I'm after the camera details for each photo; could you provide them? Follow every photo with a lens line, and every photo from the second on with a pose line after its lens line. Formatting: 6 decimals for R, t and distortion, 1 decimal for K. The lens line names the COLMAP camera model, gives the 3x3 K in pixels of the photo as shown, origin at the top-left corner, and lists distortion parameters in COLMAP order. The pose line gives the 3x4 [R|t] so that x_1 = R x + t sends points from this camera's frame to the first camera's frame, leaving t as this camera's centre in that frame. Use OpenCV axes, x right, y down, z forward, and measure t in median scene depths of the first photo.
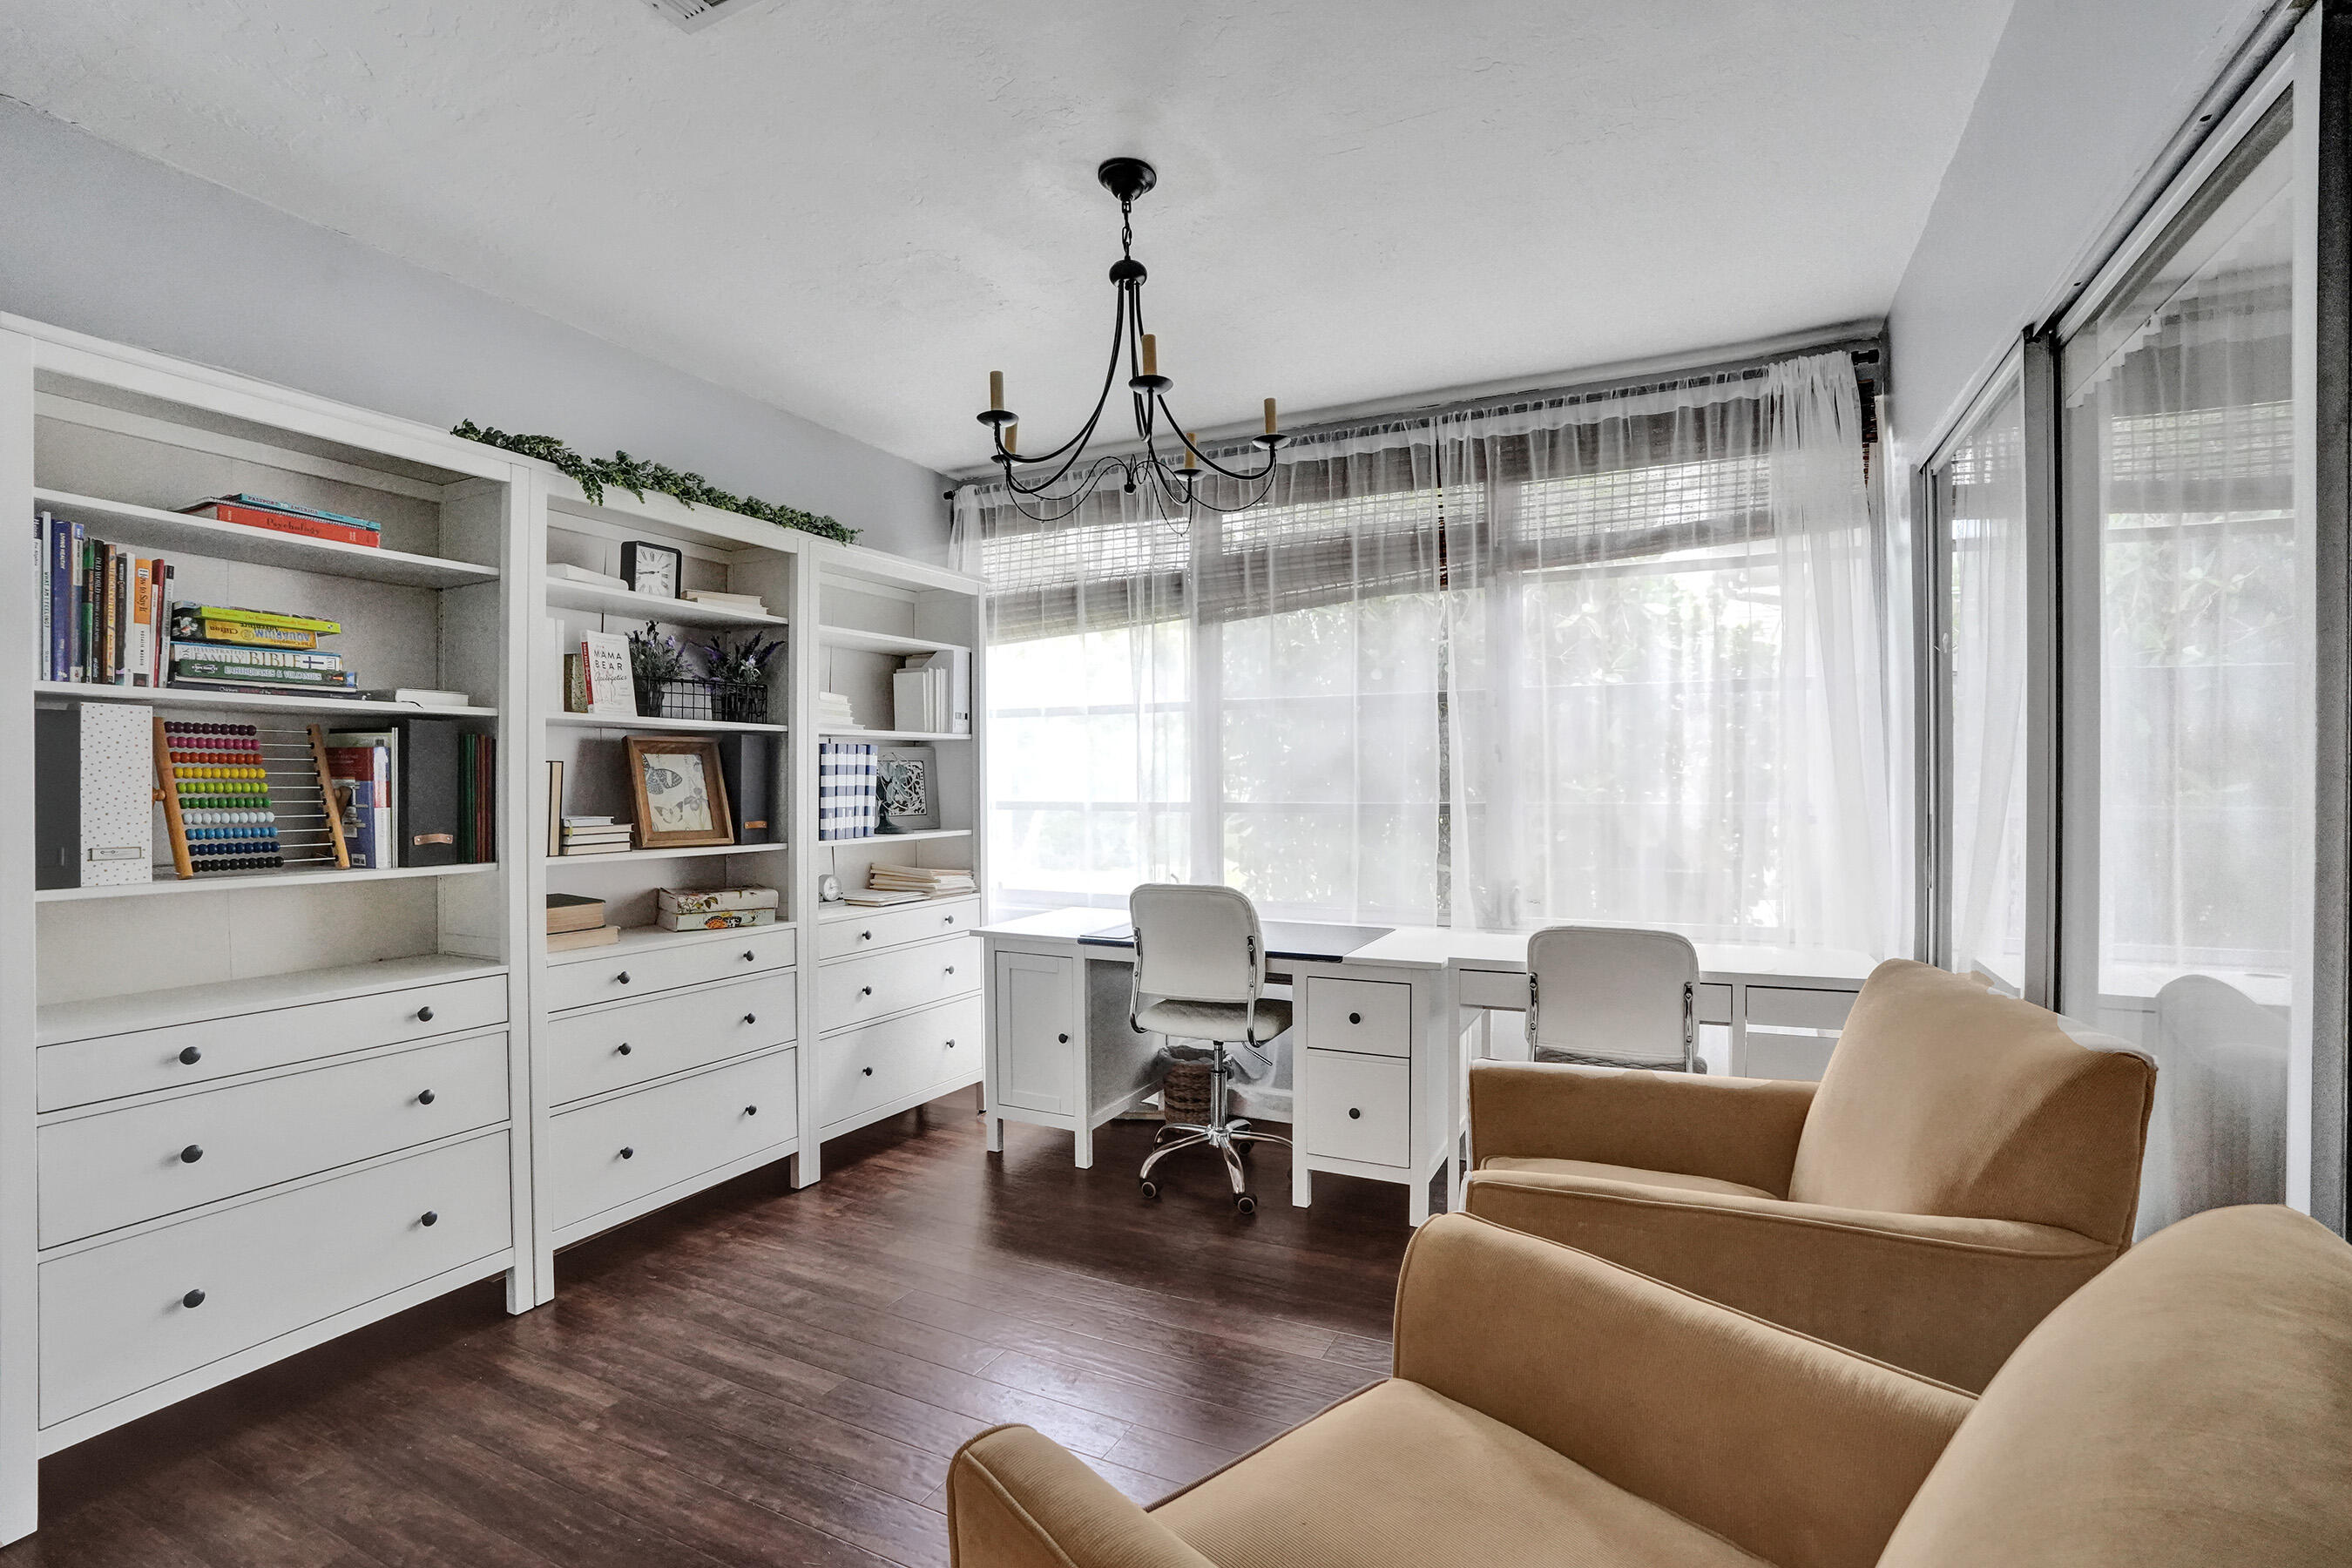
lens RADIAL K [[1075.7, 0, 1178.7], [0, 1075.7, 773.8], [0, 0, 1]] dist [-0.063470, 0.020368]
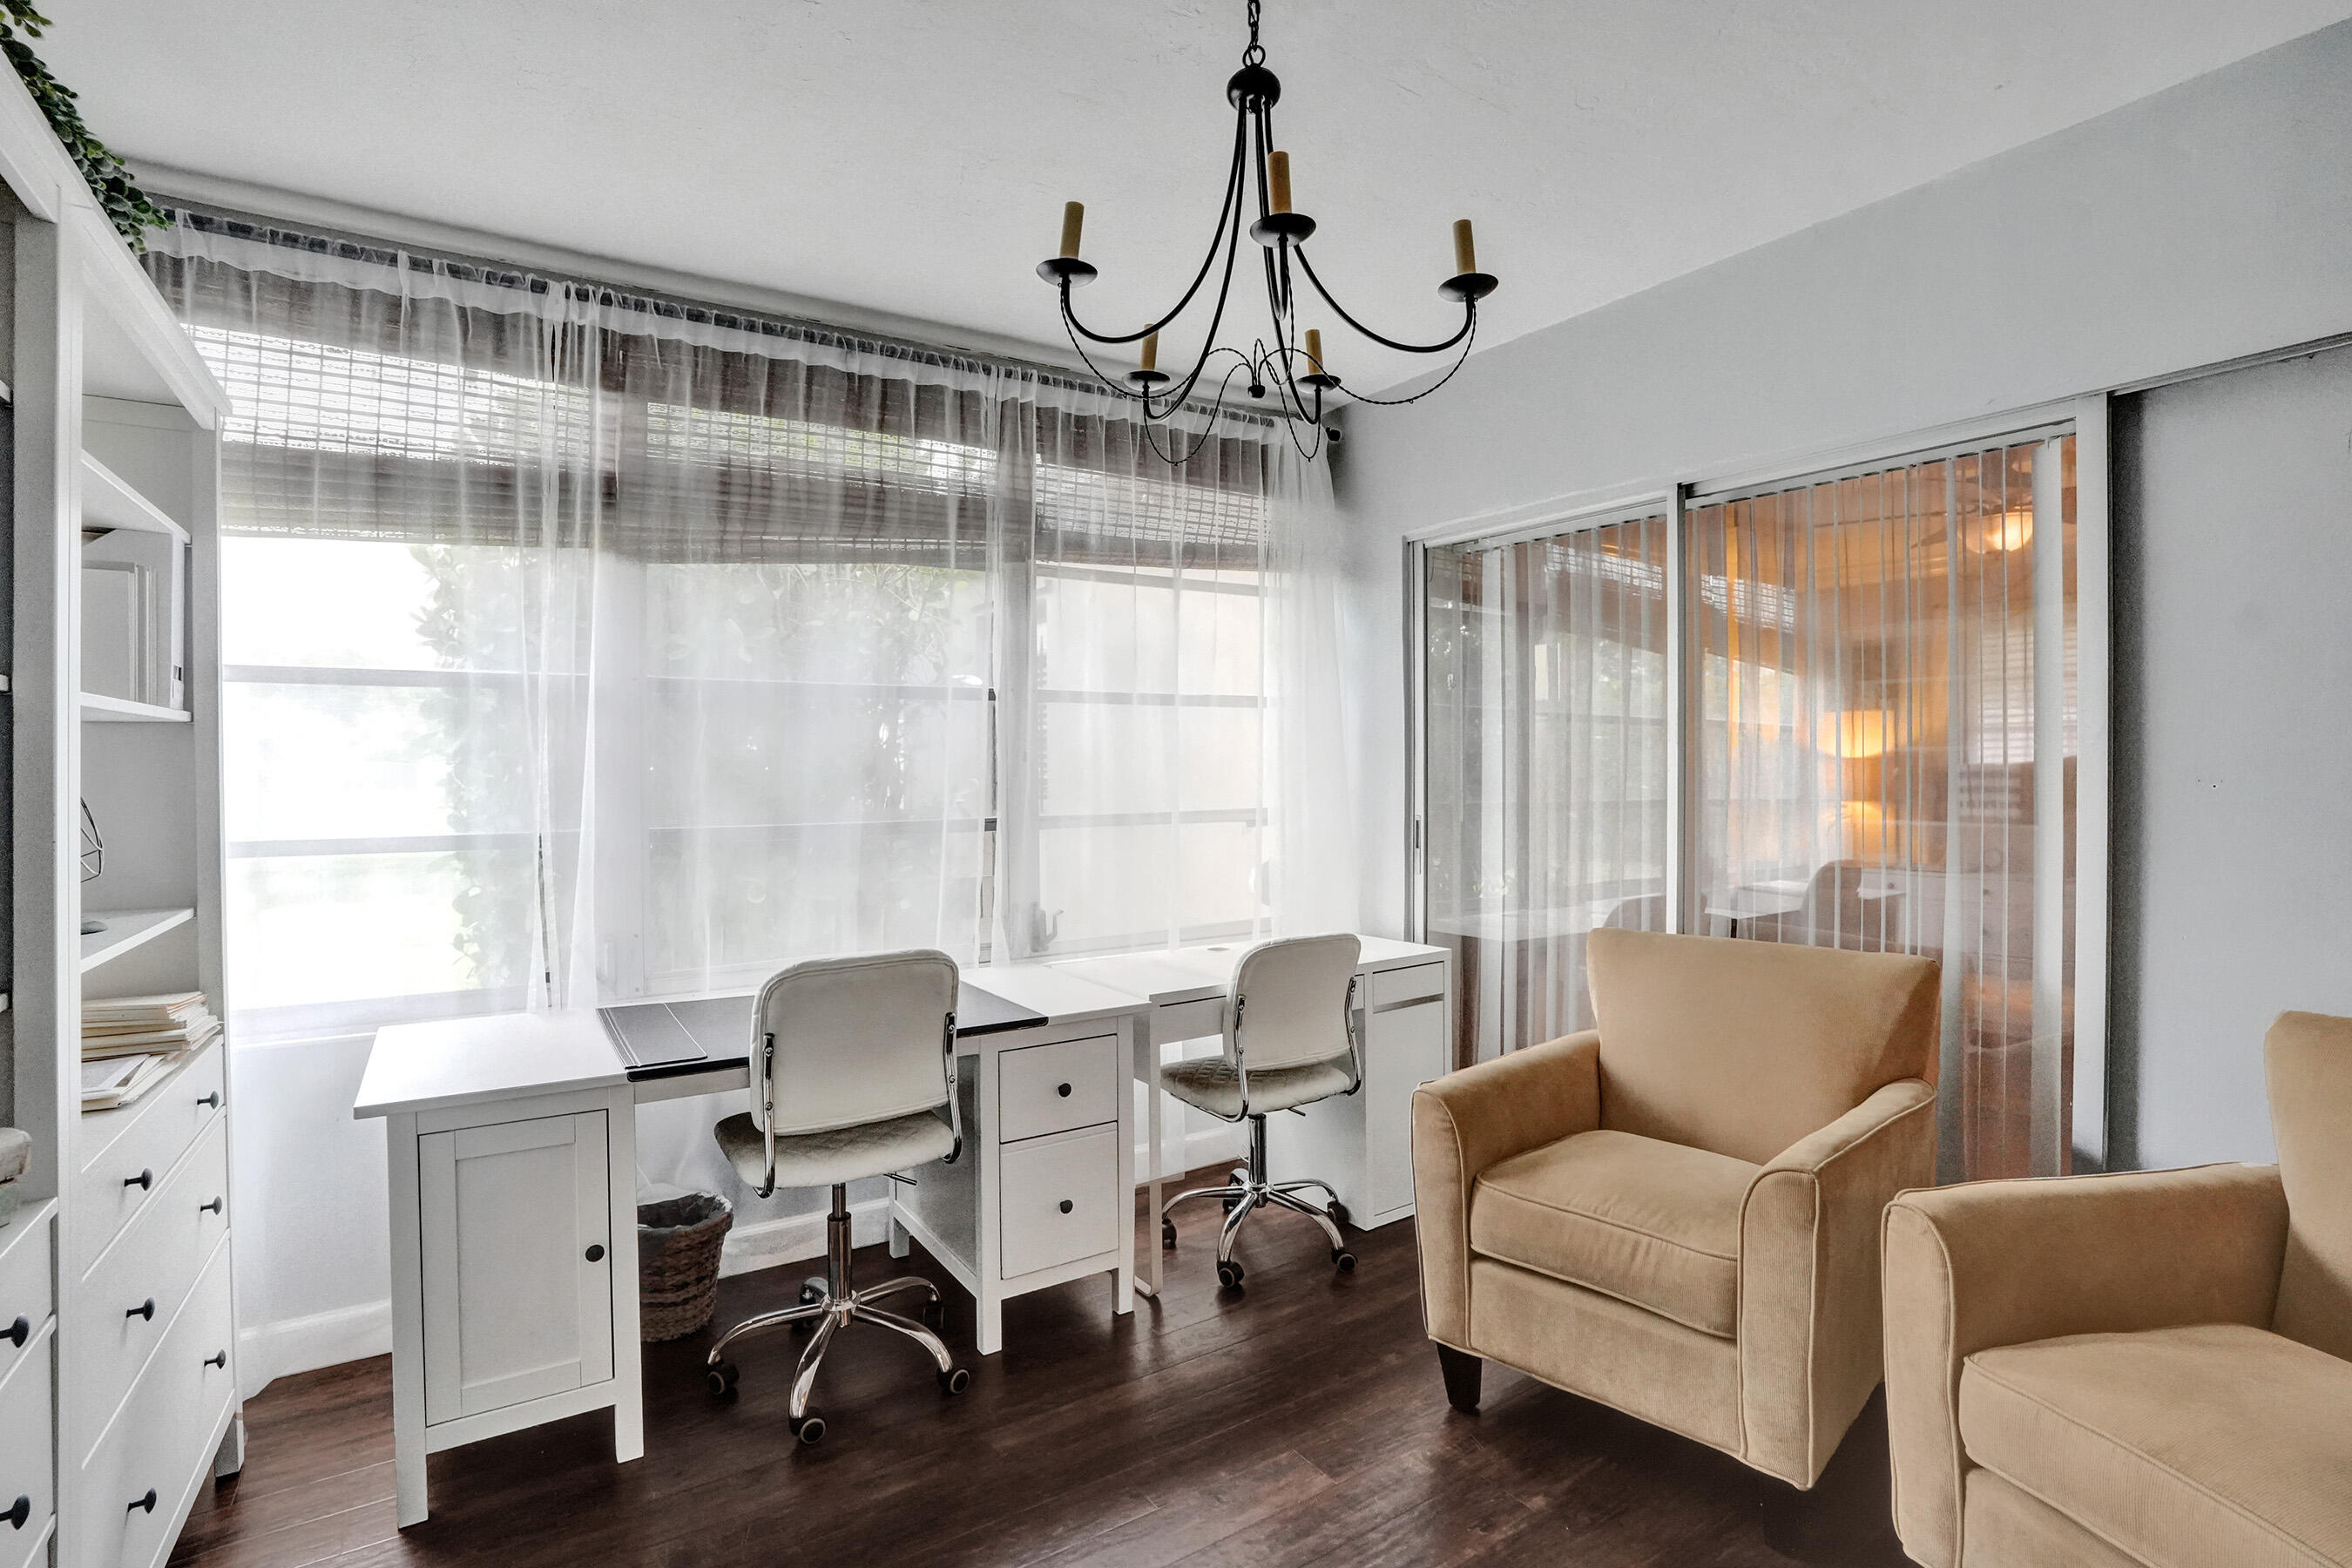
lens RADIAL K [[1075.7, 0, 1181.3], [0, 1075.7, 785.7], [0, 0, 1]] dist [-0.063470, 0.020368]
pose [[0.543442, -0.008616, 0.839403, -0.385221], [0.003568, 0.999962, 0.007954, -0.005263], [-0.839439, -0.001328, 0.543452, 0.411715]]
